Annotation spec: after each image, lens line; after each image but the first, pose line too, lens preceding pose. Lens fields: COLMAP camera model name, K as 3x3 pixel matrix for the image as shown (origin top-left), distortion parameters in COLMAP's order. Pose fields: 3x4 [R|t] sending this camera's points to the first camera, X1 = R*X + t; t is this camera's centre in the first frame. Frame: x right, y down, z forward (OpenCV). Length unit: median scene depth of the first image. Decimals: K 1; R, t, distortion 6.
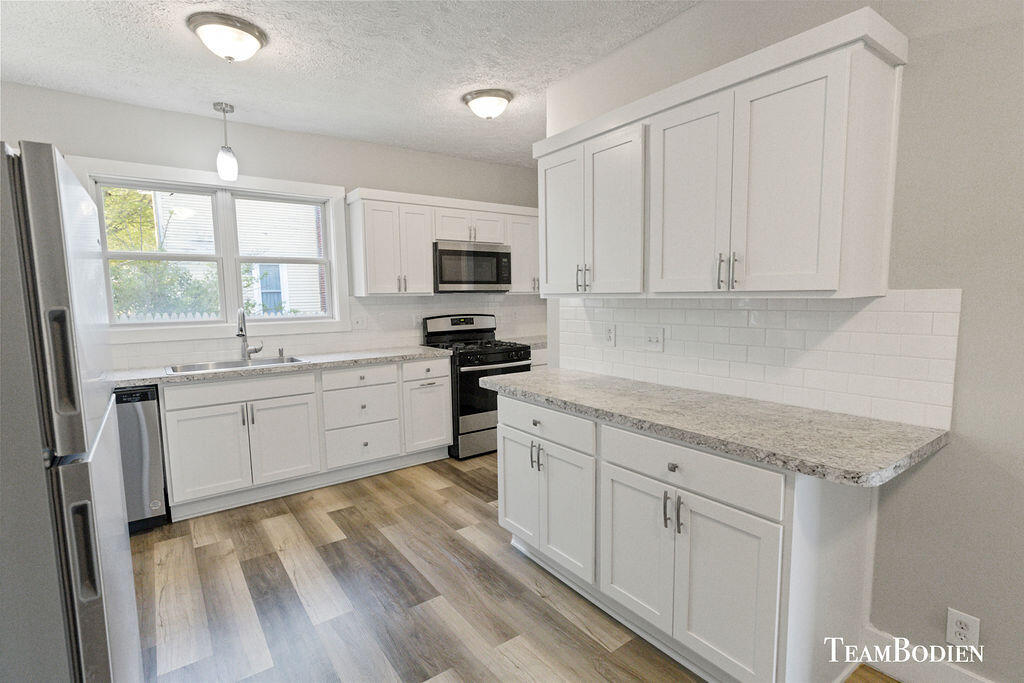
lens RADIAL K [[496.2, 0, 515.2], [0, 496.2, 345.3], [0, 0, 1]] dist [0.002771, -0.000165]
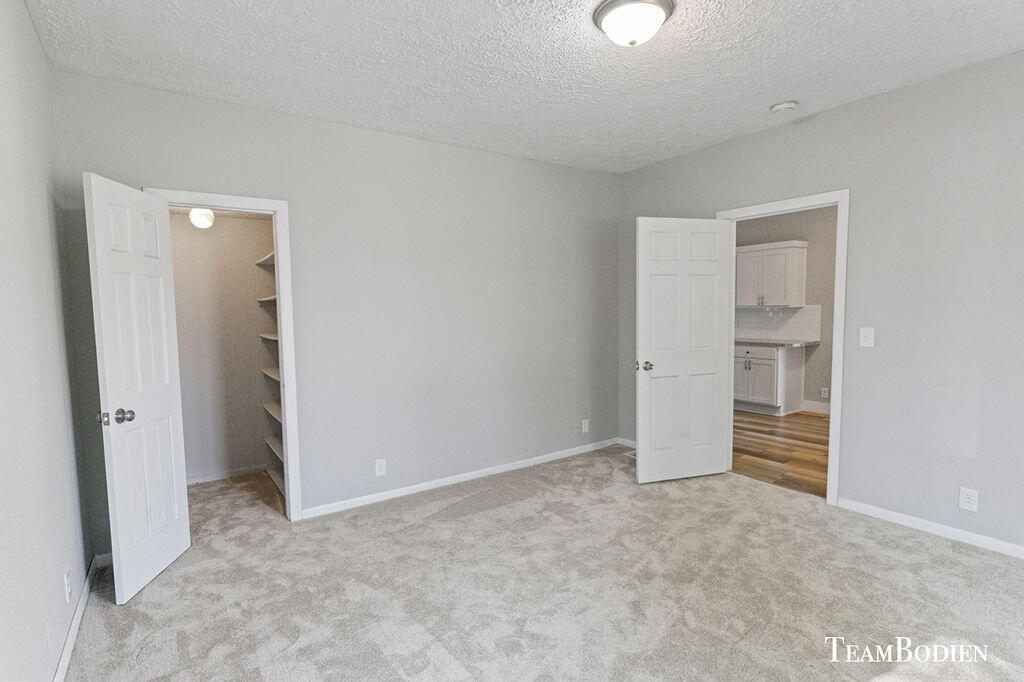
lens RADIAL K [[496.2, 0, 515.2], [0, 496.2, 344.8], [0, 0, 1]] dist [0.002771, -0.000165]
pose [[0.999810, -0.004437, -0.018994, -0.726702], [0.003490, 0.998762, -0.049624, 0.195184], [0.019191, 0.049548, 0.998587, -1.481278]]
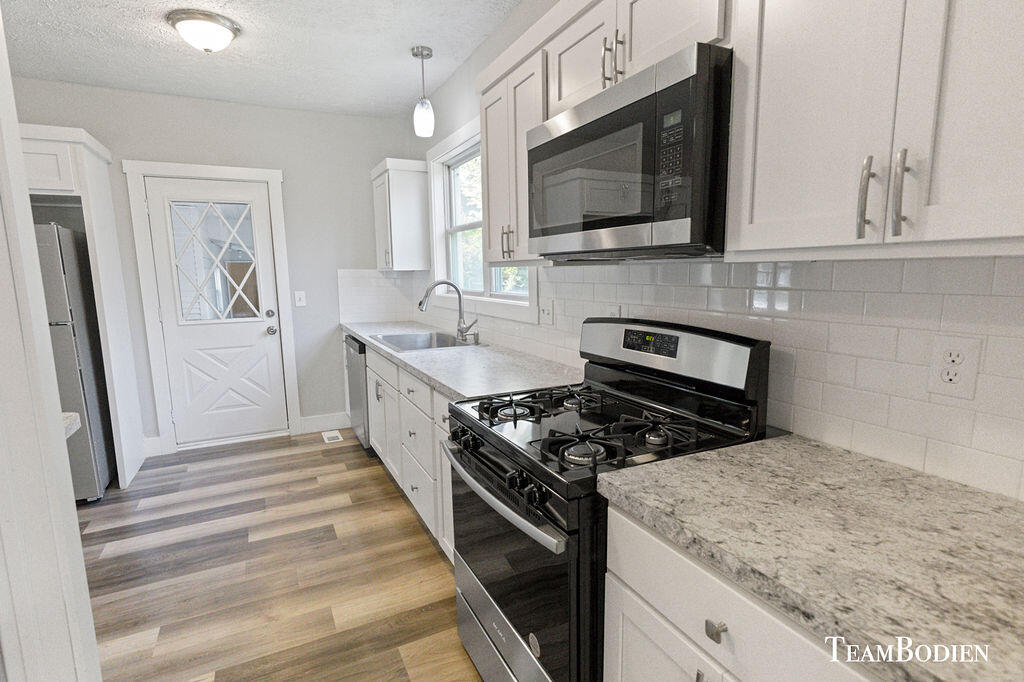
lens RADIAL K [[510.6, 0, 512.0], [0, 510.6, 341.0], [0, 0, 1]] dist [0.002303, -0.000094]
pose [[-0.180397, 0.160986, -0.970330, 0.358483], [-0.078337, 0.981030, 0.177325, -0.148784], [0.980469, 0.108001, -0.164364, 1.384892]]
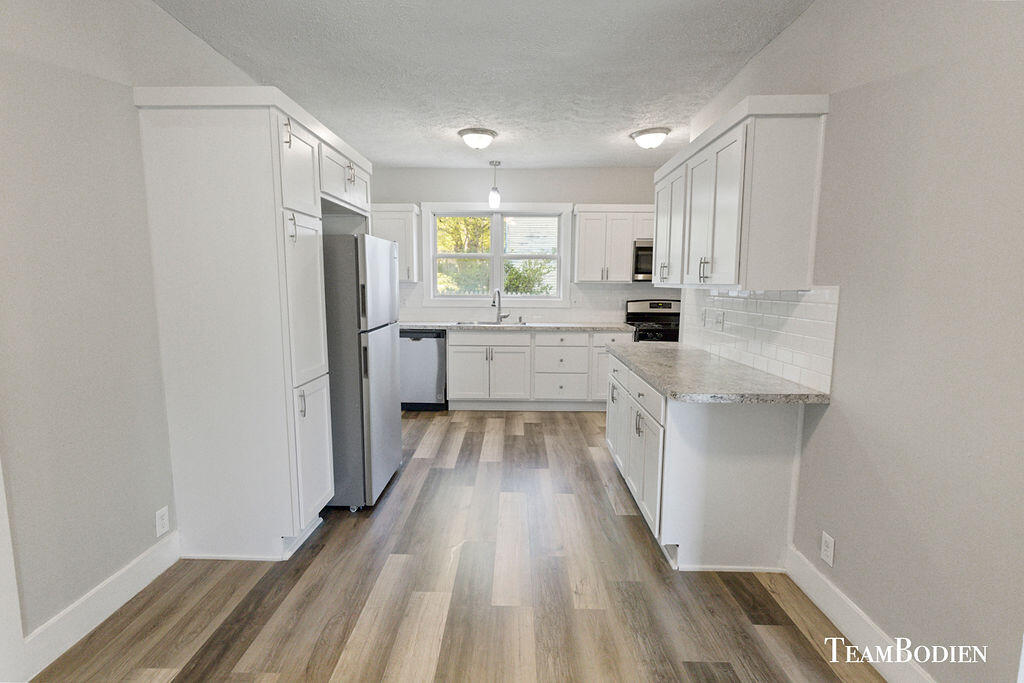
lens RADIAL K [[510.6, 0, 512.0], [0, 510.6, 341.5], [0, 0, 1]] dist [0.002303, -0.000094]
pose [[0.799166, 0.090206, -0.594303, 0.499485], [-0.081174, 0.995815, 0.041994, 0.022362], [0.595604, 0.014682, 0.803144, -0.290710]]
